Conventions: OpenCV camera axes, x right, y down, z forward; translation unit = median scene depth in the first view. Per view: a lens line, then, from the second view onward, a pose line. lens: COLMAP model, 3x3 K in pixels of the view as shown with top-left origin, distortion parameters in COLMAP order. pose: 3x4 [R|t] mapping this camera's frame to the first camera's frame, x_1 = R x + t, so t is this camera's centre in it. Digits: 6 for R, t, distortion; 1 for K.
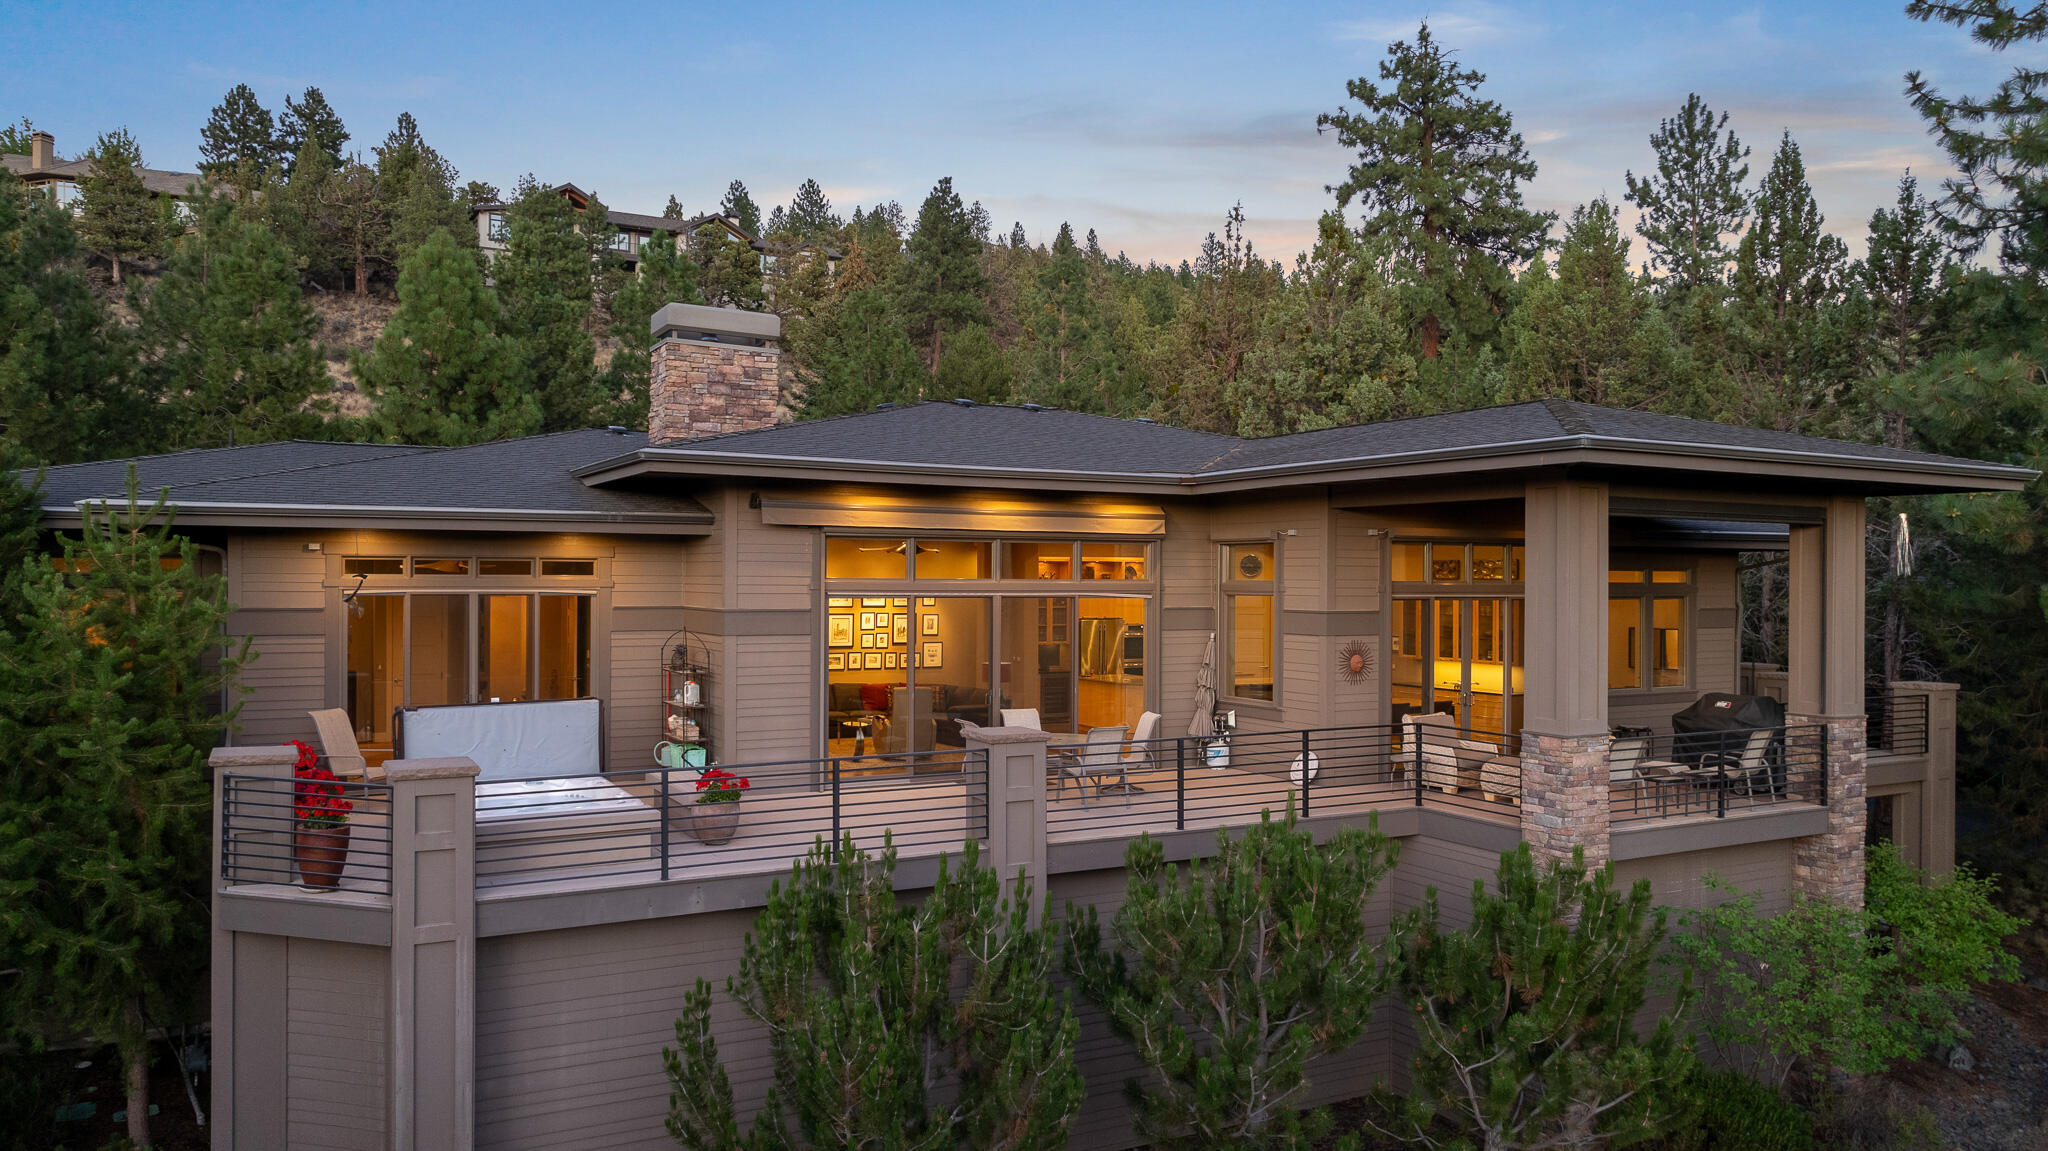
lens RADIAL K [[1455.0, 0, 1024.0], [0, 1455.0, 575.5], [0, 0, 1]] dist [-0.031907, 0.028895]
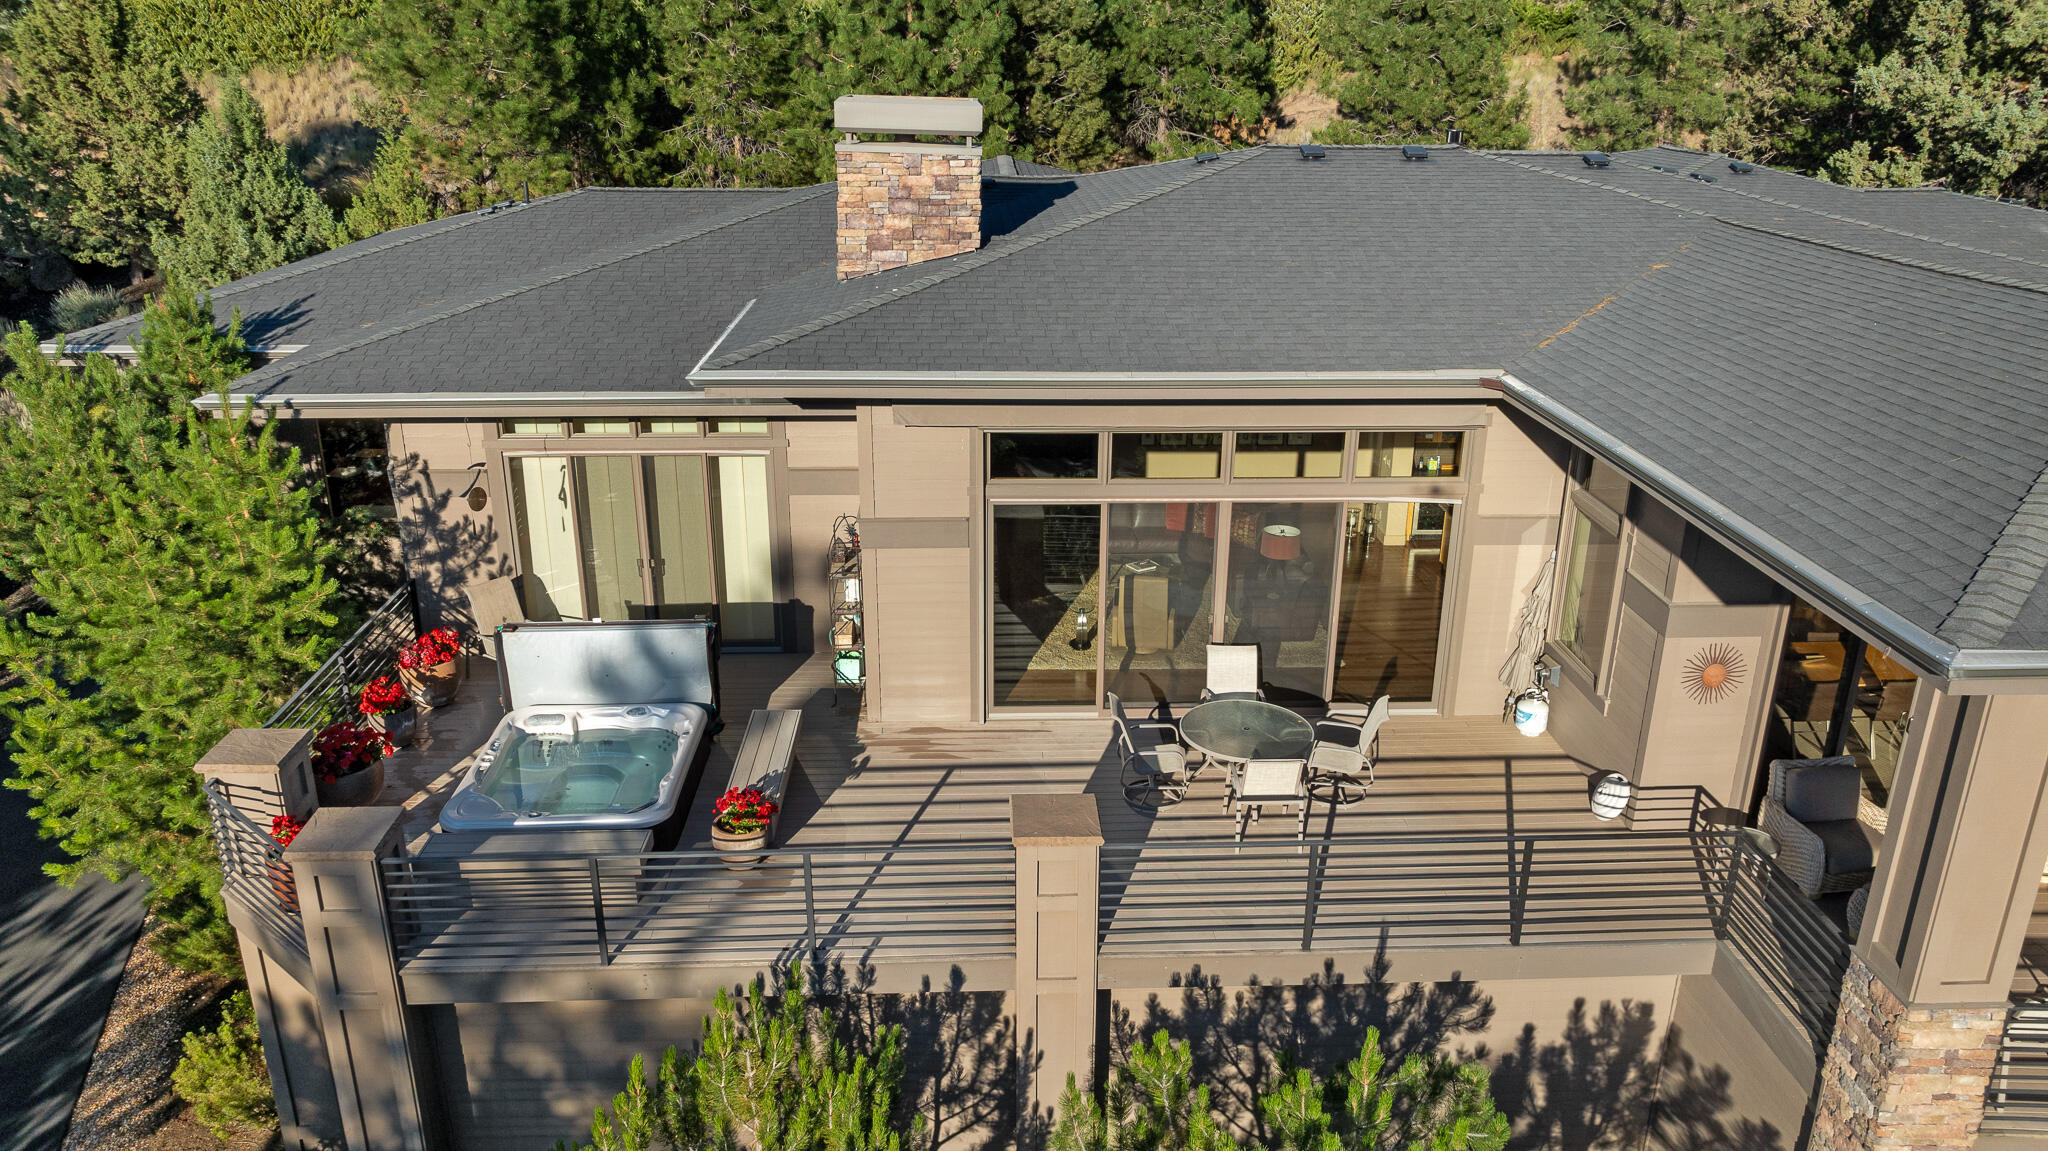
lens RADIAL K [[1452.4, 0, 1031.0], [0, 1452.4, 573.4], [0, 0, 1]] dist [-0.083955, 0.105813]
pose [[0.901567, 0.151320, -0.405314, 0.186166], [-0.003041, 0.939033, 0.343813, -0.195710], [0.432629, -0.308737, 0.847062, 0.280238]]
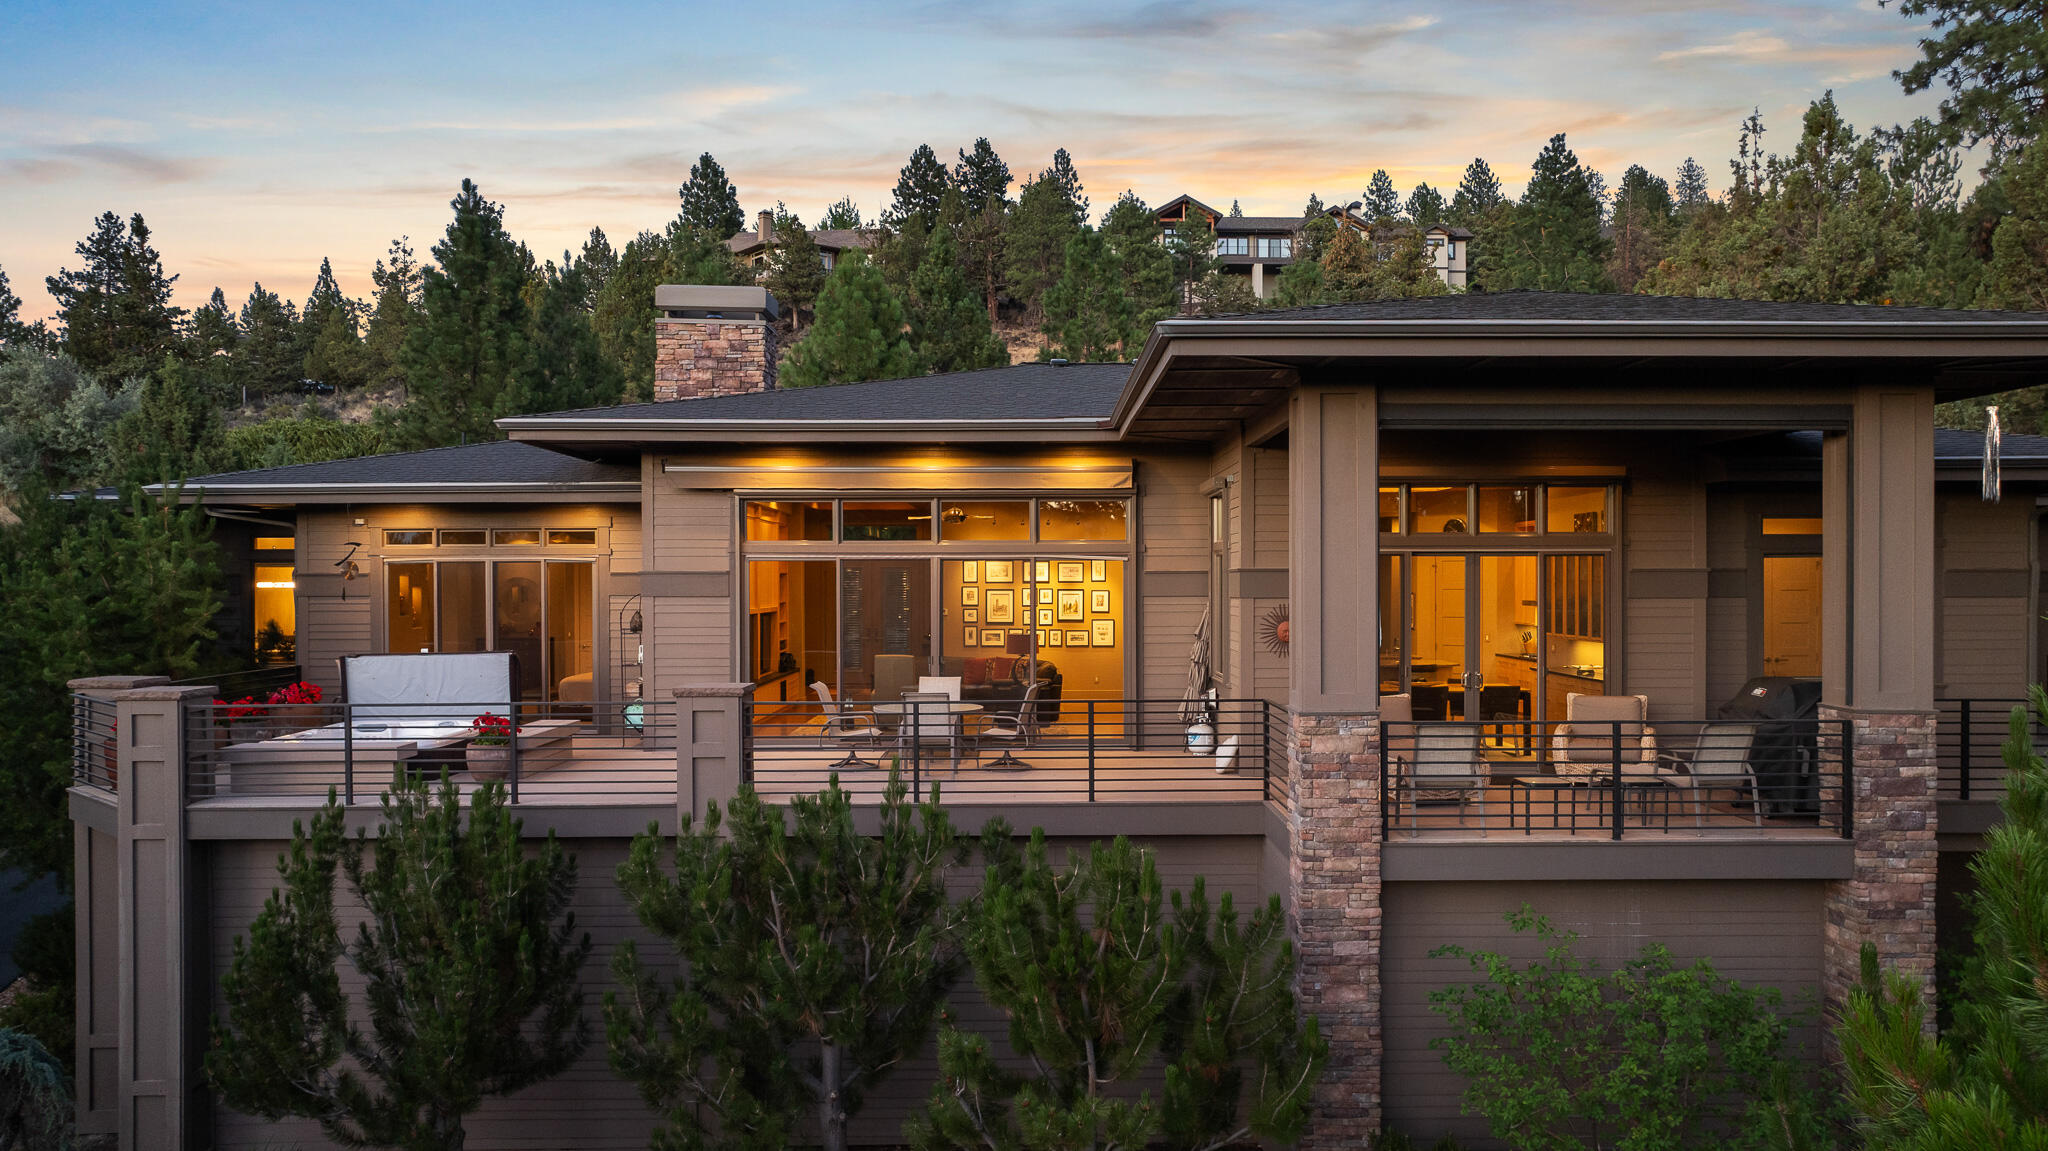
lens RADIAL K [[1467.5, 0, 1019.4], [0, 1467.5, 593.0], [0, 0, 1]] dist [-0.011967, 0.003257]
pose [[0.880102, -0.004117, -0.474767, 0.449485], [0.007535, 0.999958, 0.005296, 0.029757], [0.474725, -0.008238, 0.880095, 0.167266]]
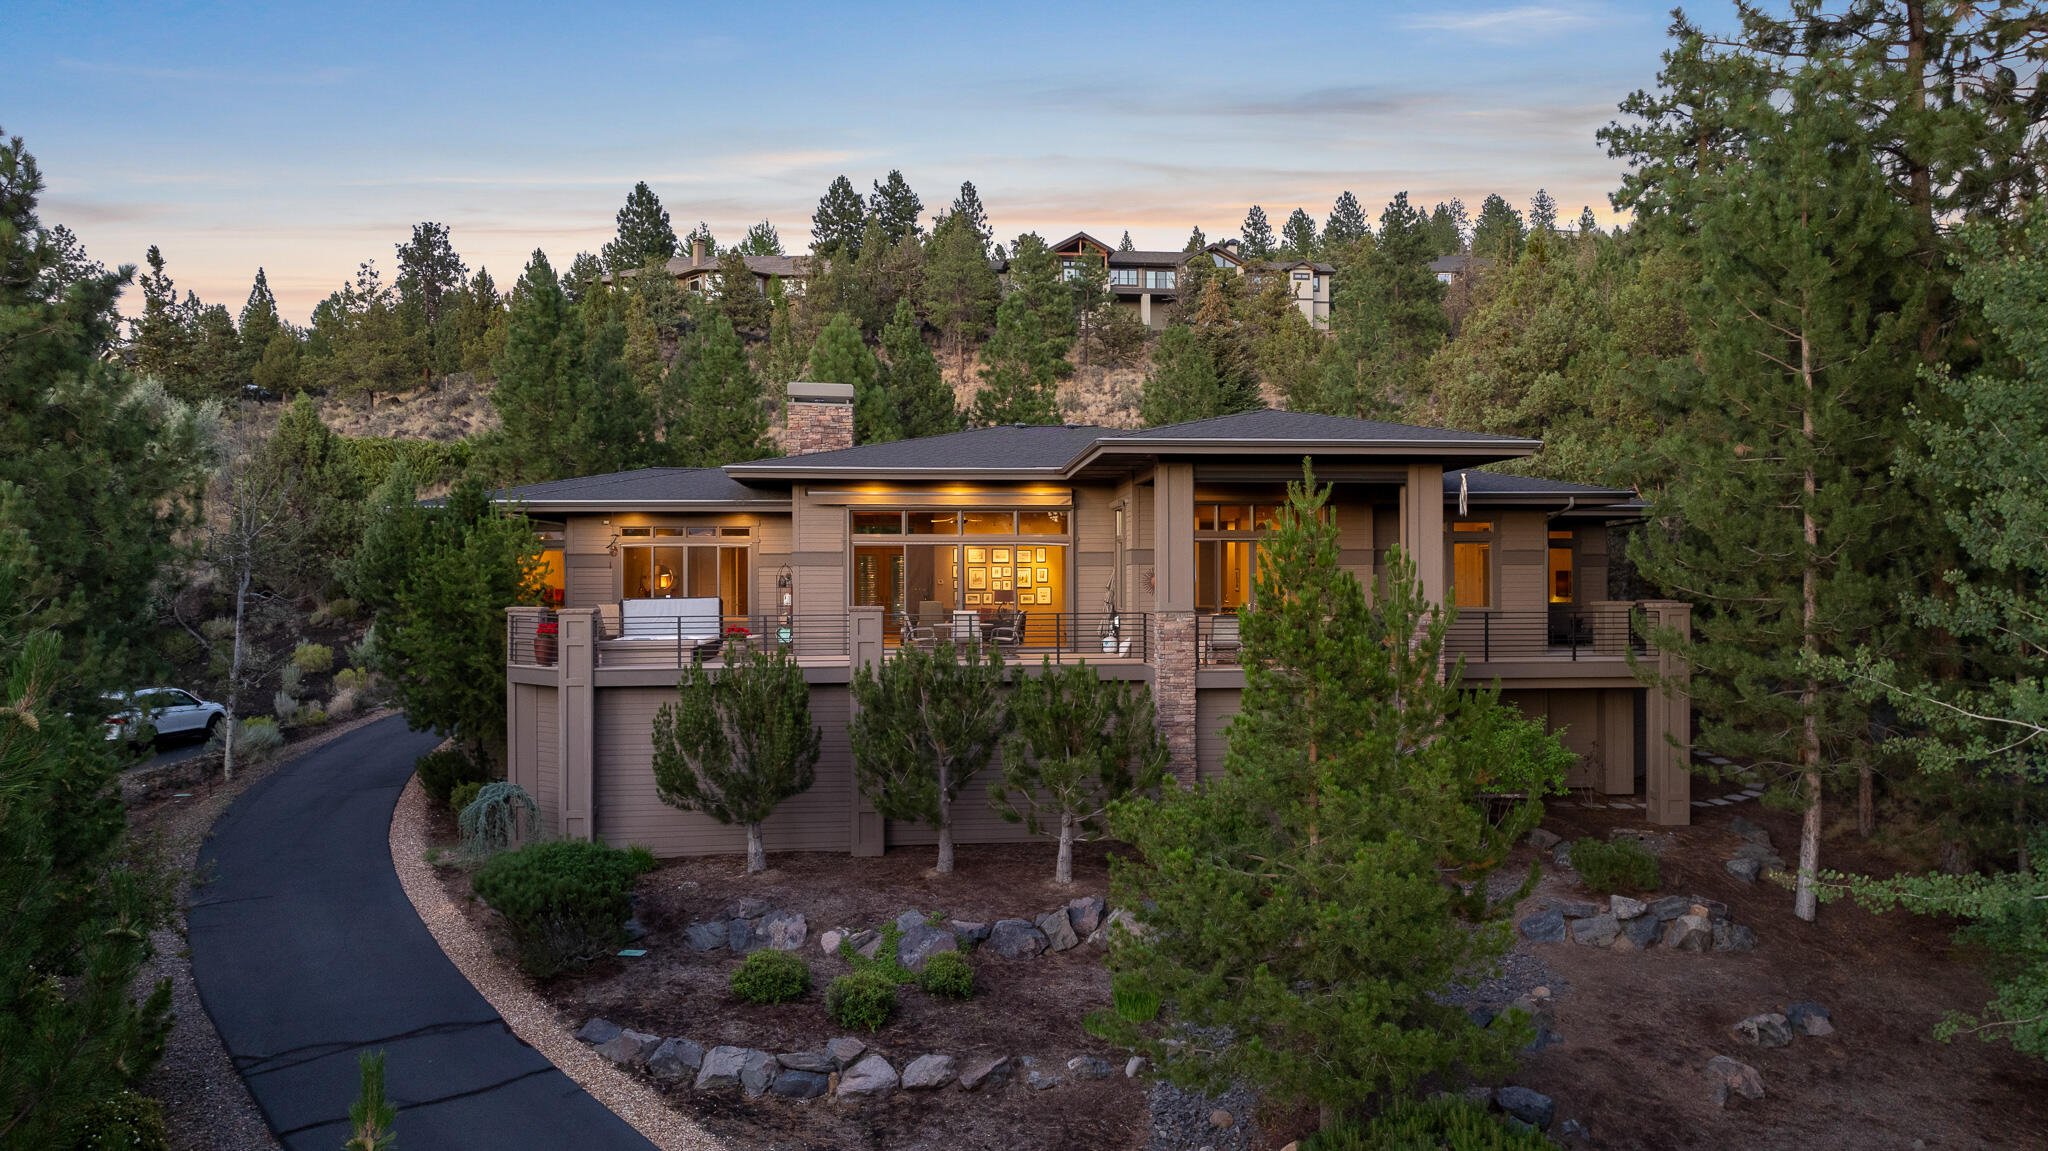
lens RADIAL K [[1463.6, 0, 1024.0], [0, 1463.6, 575.5], [0, 0, 1]] dist [-0.003629, 0.001862]
pose [[0.913839, -0.010285, -0.405945, 0.679982], [0.008203, 0.999943, -0.006867, 0.057767], [0.405993, 0.002946, 0.913872, -0.476985]]
